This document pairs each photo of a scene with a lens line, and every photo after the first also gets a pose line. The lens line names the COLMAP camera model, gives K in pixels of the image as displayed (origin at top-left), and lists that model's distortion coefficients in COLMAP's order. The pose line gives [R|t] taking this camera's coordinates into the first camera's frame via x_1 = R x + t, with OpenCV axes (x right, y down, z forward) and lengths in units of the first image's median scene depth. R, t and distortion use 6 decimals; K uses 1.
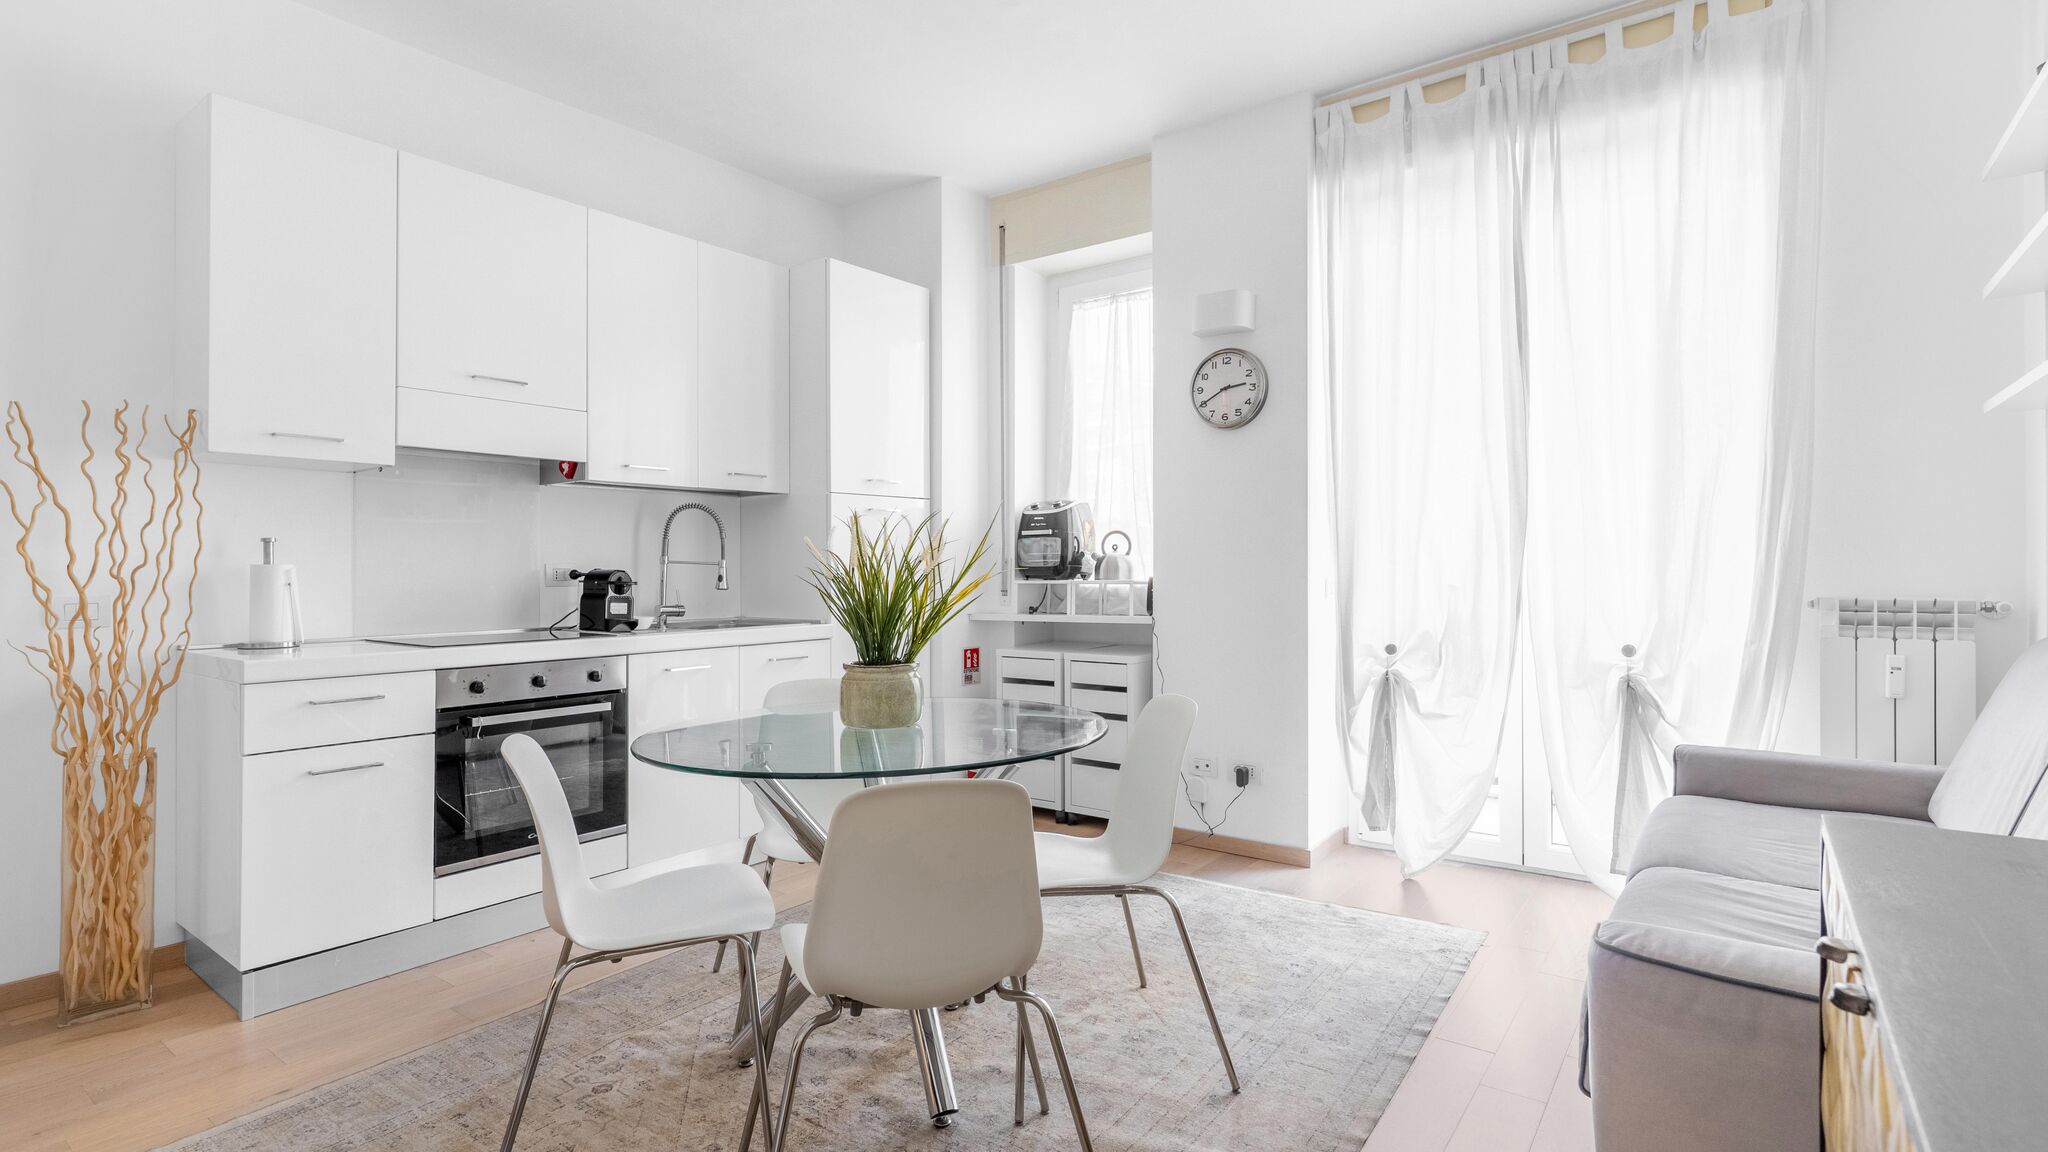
lens RADIAL K [[989.4, 0, 1008.9], [0, 989.4, 586.5], [0, 0, 1]] dist [-0.001041, 0.000168]
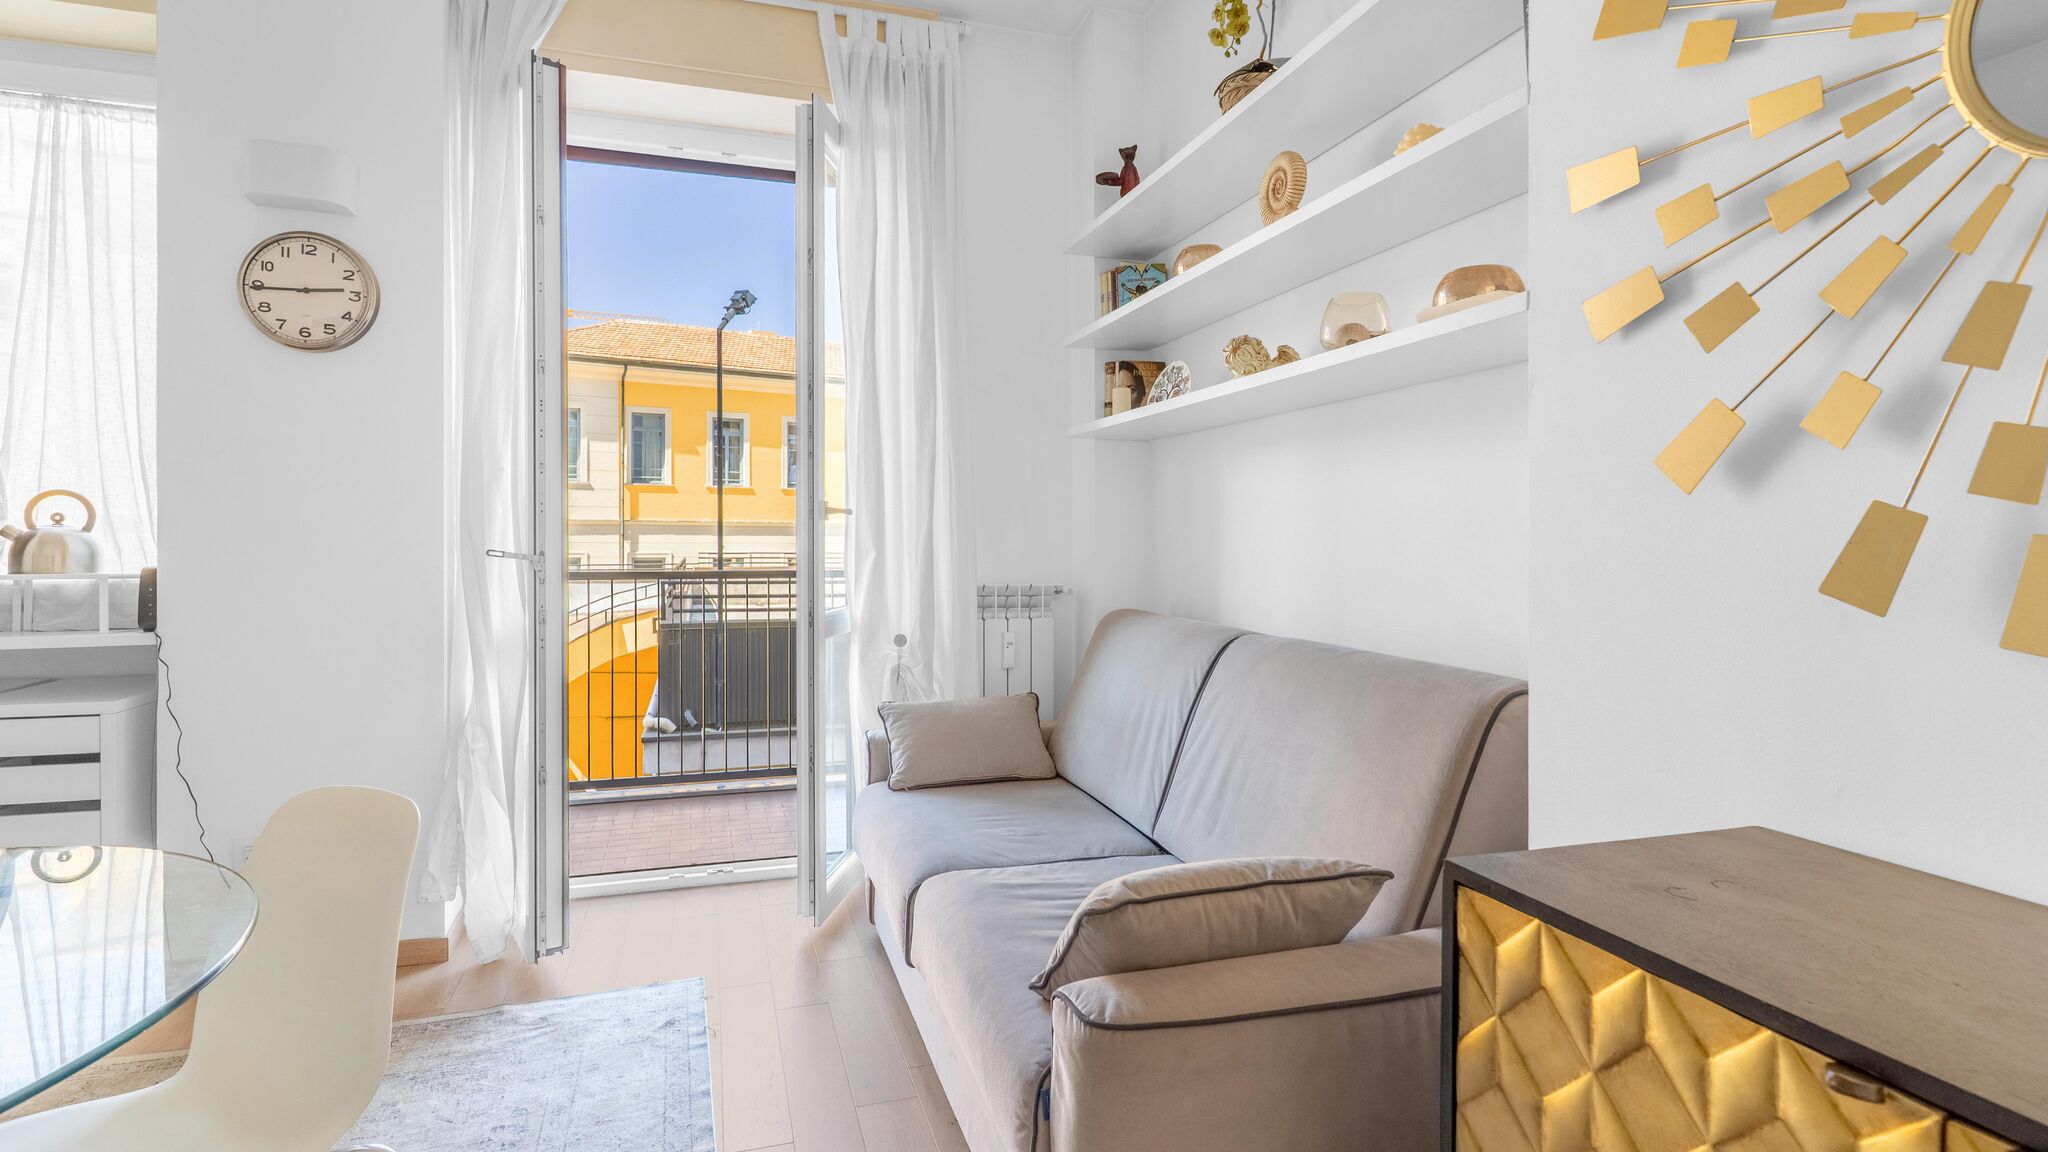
lens RADIAL K [[999.7, 0, 1019.8], [0, 999.7, 543.0], [0, 0, 1]] dist [0.001057, -0.000282]
pose [[0.584122, 0.005989, 0.811644, -0.055113], [0.006037, 0.999913, -0.011722, -0.017544], [-0.811643, 0.011747, 0.584035, 0.222138]]
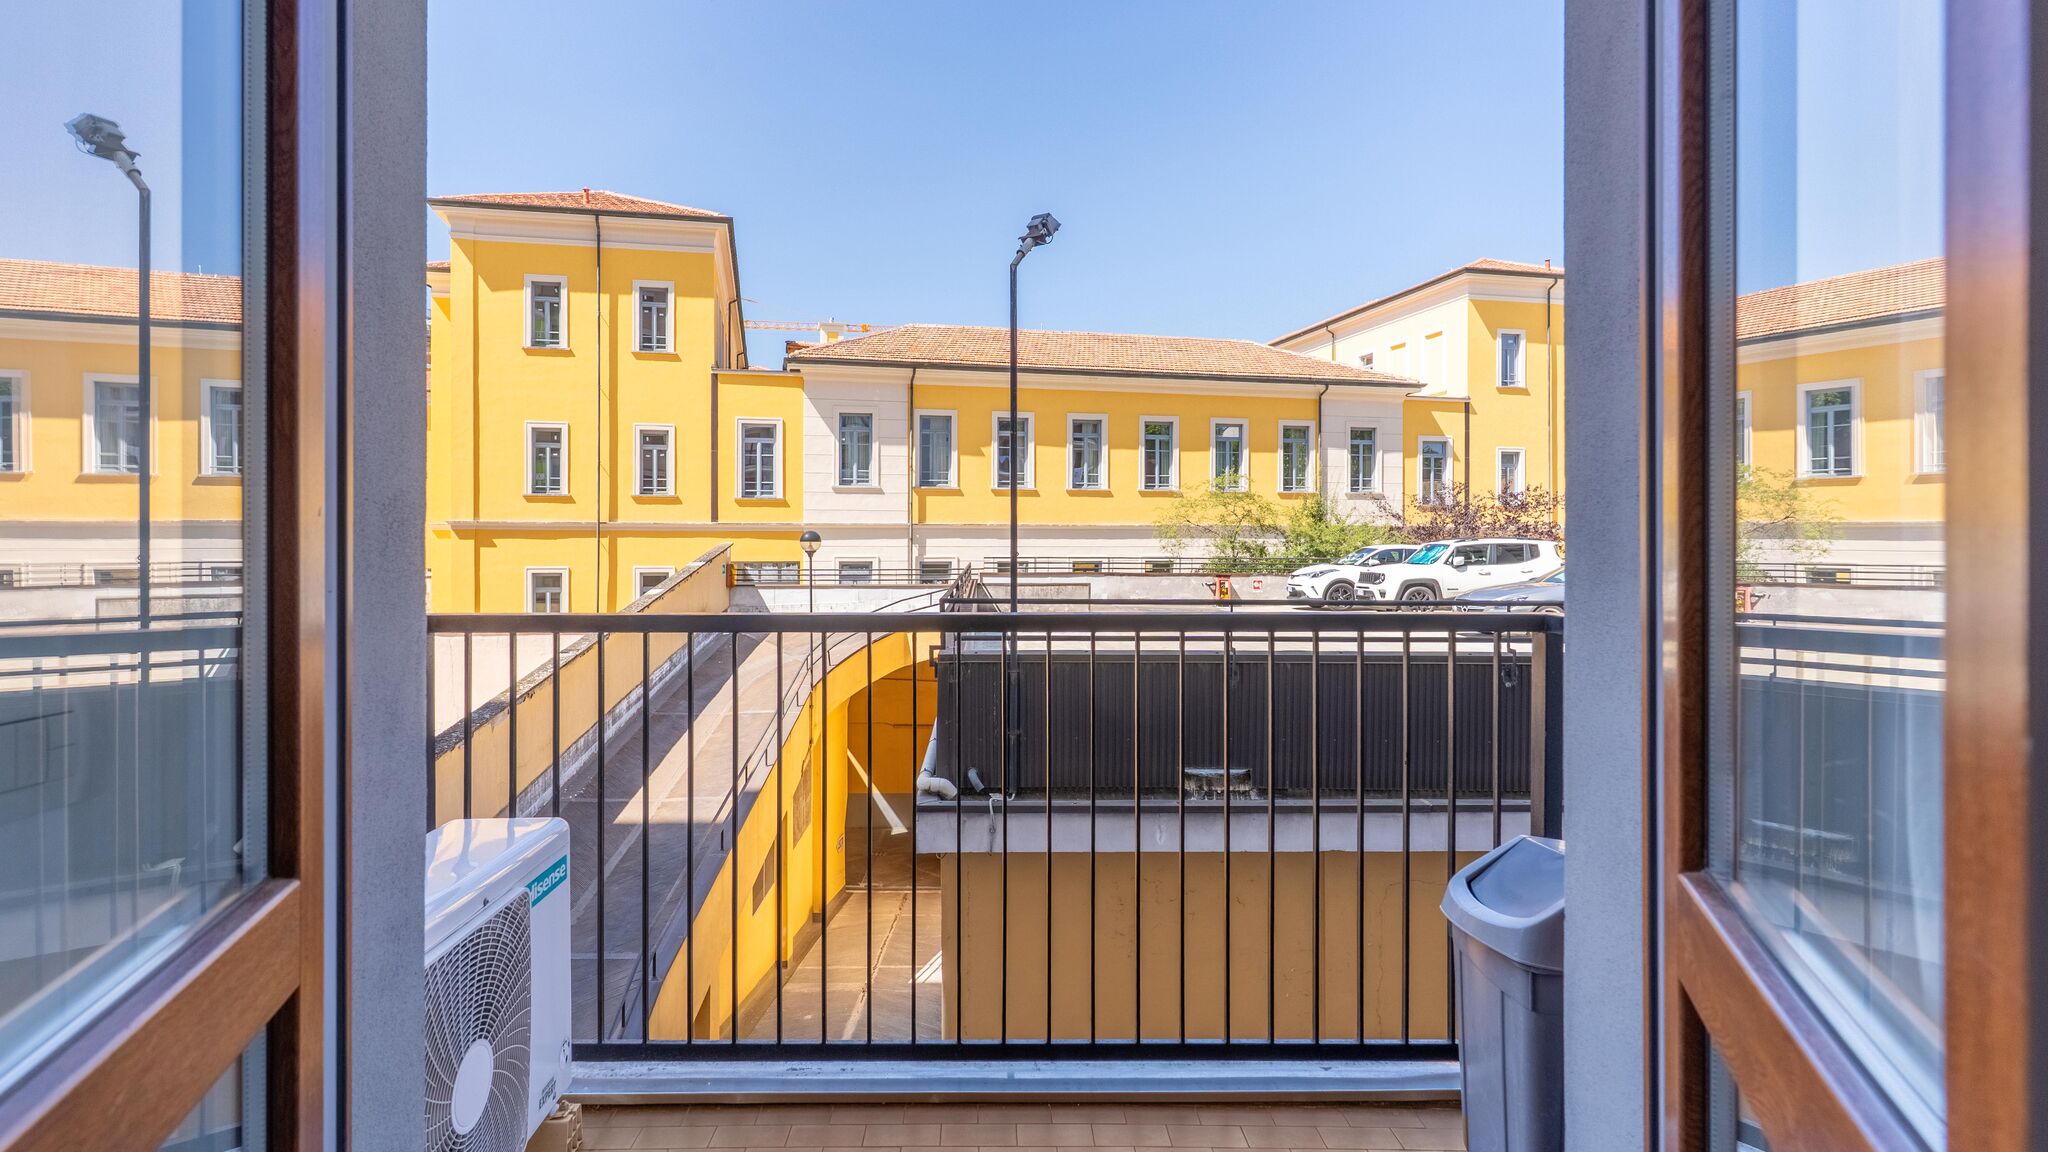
lens RADIAL K [[999.7, 0, 1019.8], [0, 999.7, 543.0], [0, 0, 1]] dist [0.001057, -0.000282]
pose [[0.781913, 0.010286, 0.623303, 0.402132], [0.000006, 0.999864, -0.016508, -0.031721], [-0.623388, 0.012911, 0.781806, 0.853053]]
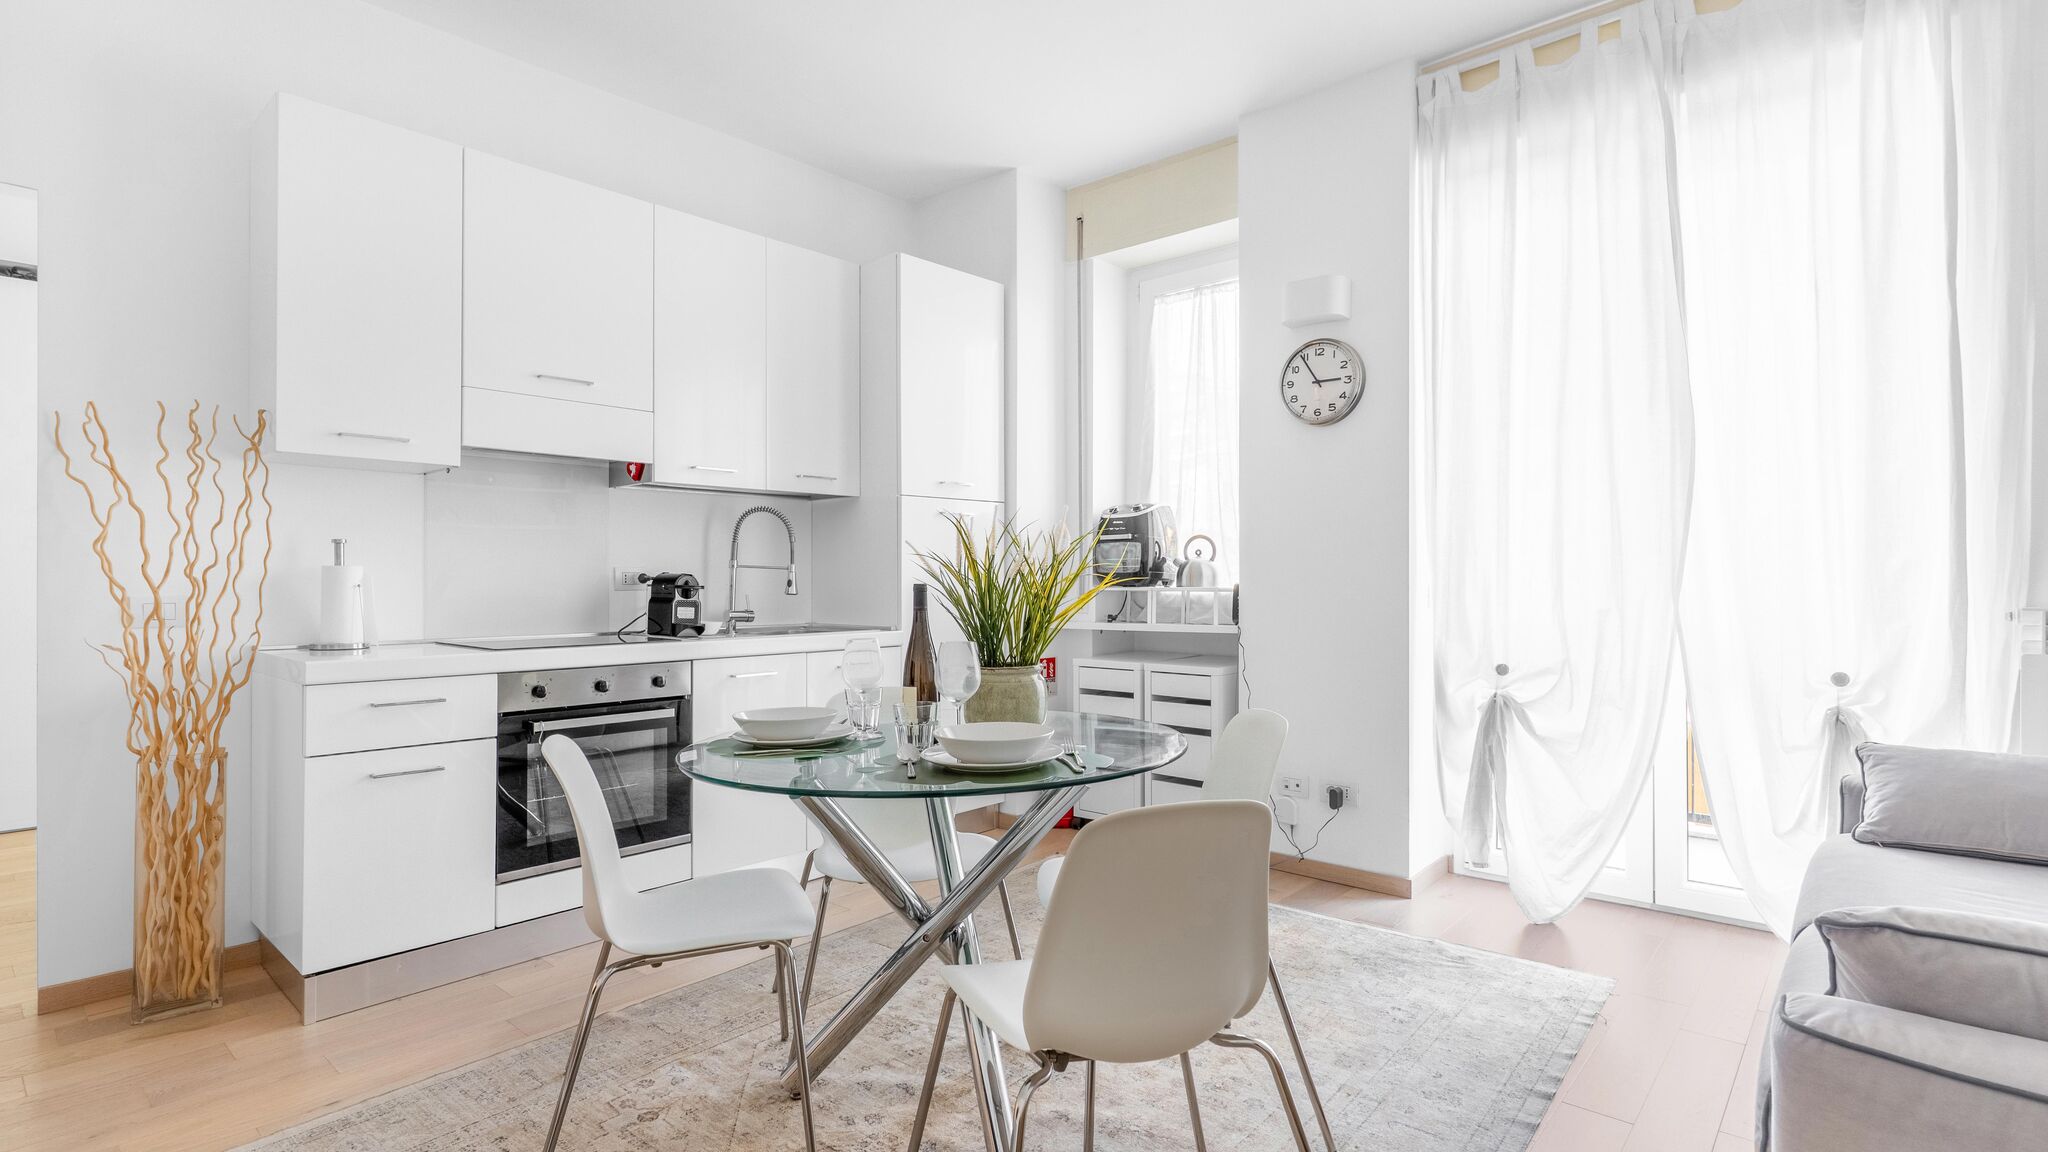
lens RADIAL K [[979.5, 0, 1007.1], [0, 979.5, 581.7], [0, 0, 1]] dist [0.002091, -0.000662]
pose [[0.996022, 0.003772, -0.089026, 0.010273], [-0.005192, 0.999863, -0.015724, 0.004987], [0.088955, 0.016124, 0.995905, 0.060280]]
